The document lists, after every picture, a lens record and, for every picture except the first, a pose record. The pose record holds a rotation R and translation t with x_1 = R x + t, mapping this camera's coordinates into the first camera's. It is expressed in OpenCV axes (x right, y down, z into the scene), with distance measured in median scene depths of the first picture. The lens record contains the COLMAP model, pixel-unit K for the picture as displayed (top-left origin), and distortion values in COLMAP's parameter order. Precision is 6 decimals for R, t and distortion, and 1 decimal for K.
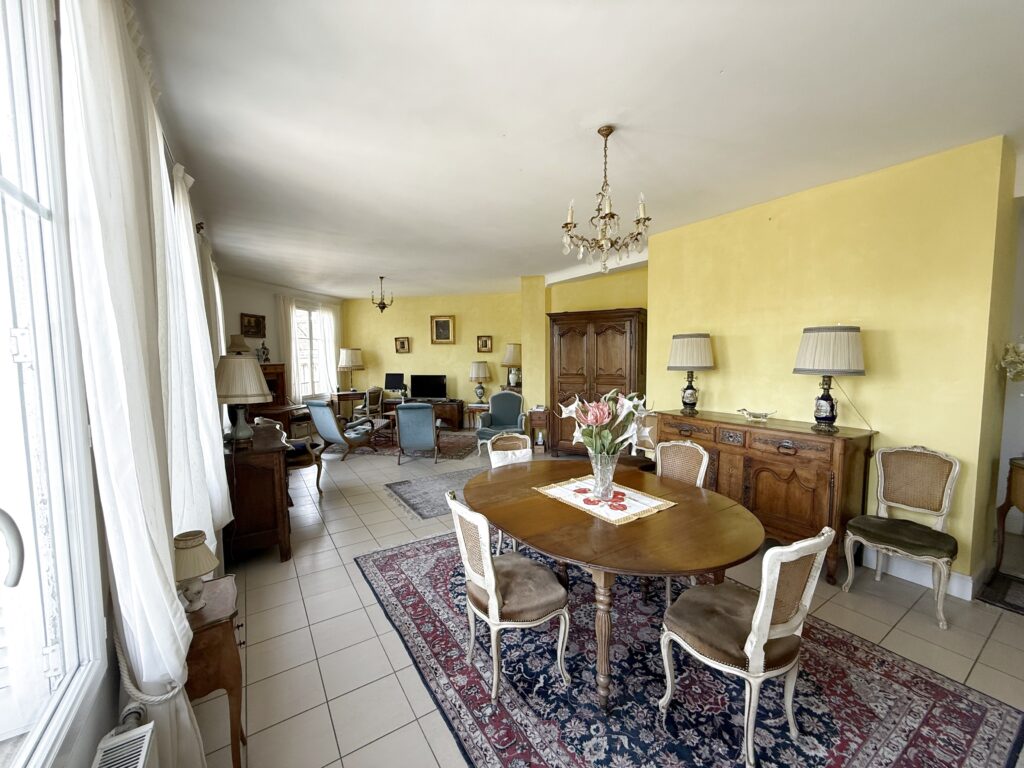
lens RADIAL K [[407.7, 0, 509.2], [0, 407.7, 383.2], [0, 0, 1]] dist [0.001170, 0.000066]
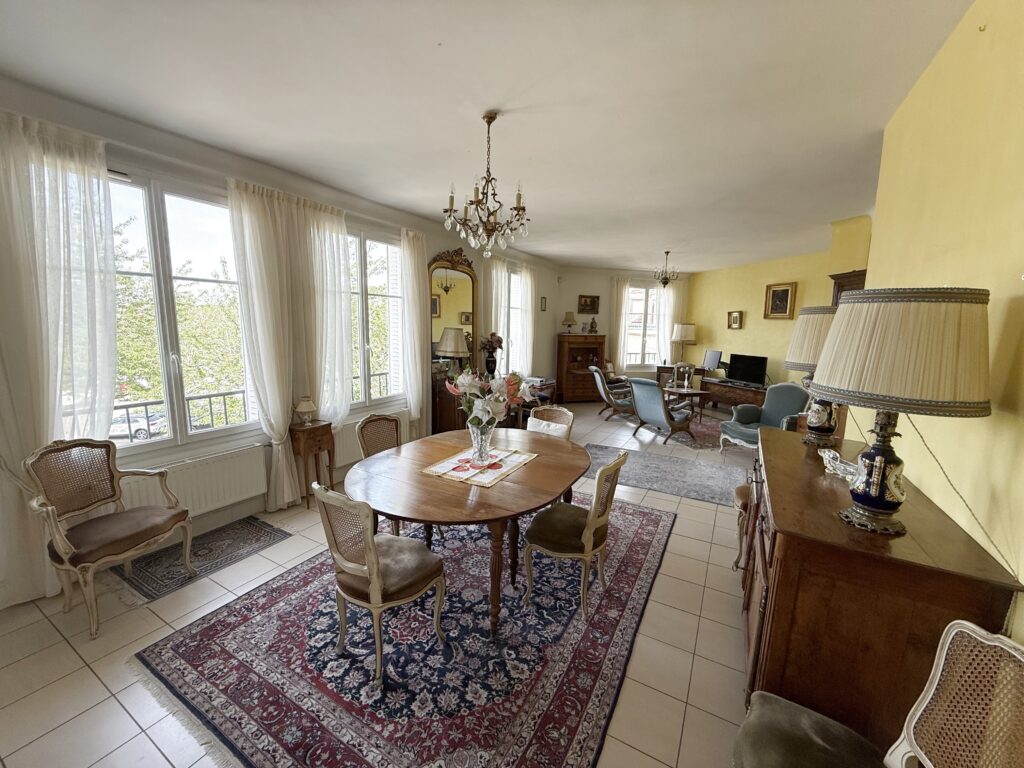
lens RADIAL K [[407.7, 0, 507.0], [0, 407.7, 381.9], [0, 0, 1]] dist [0.001170, 0.000066]
pose [[0.456407, 0.139834, -0.878714, 0.424330], [-0.083623, 0.989944, 0.114100, -0.025222], [0.885833, 0.021405, 0.463511, 0.191952]]
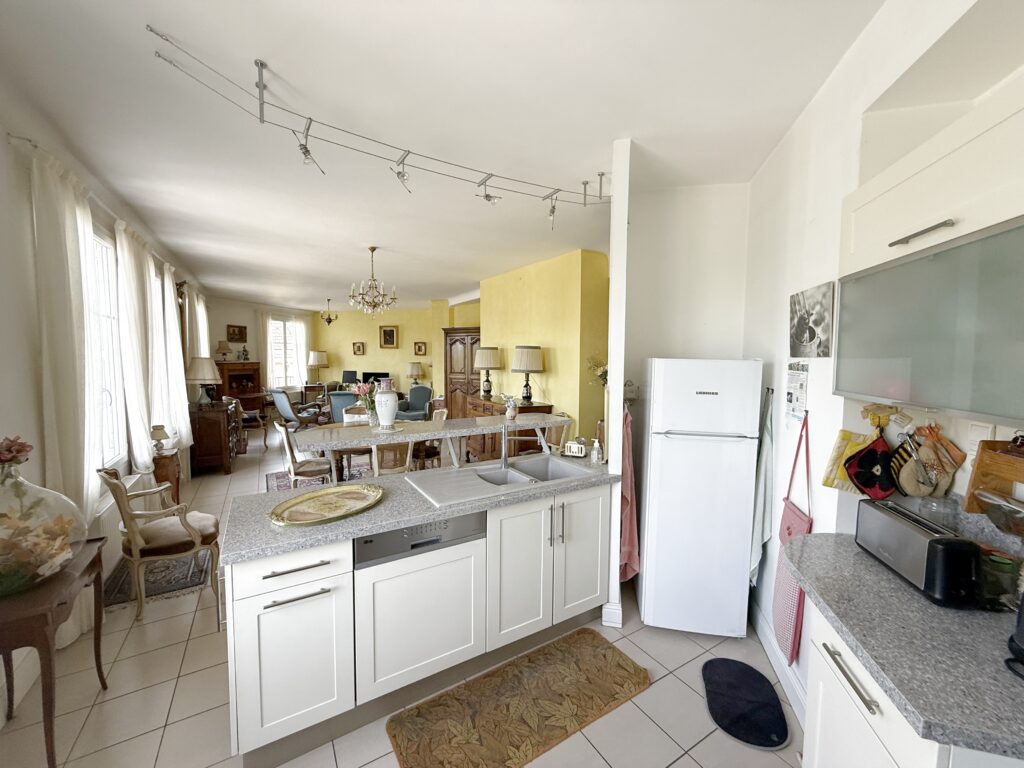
lens RADIAL K [[407.7, 0, 508.6], [0, 407.7, 382.5], [0, 0, 1]] dist [0.001170, 0.000066]
pose [[0.999288, 0.014929, -0.034637, 0.333104], [-0.015077, 0.999878, -0.004010, 0.013292], [0.034573, 0.004529, 0.999392, -0.332225]]
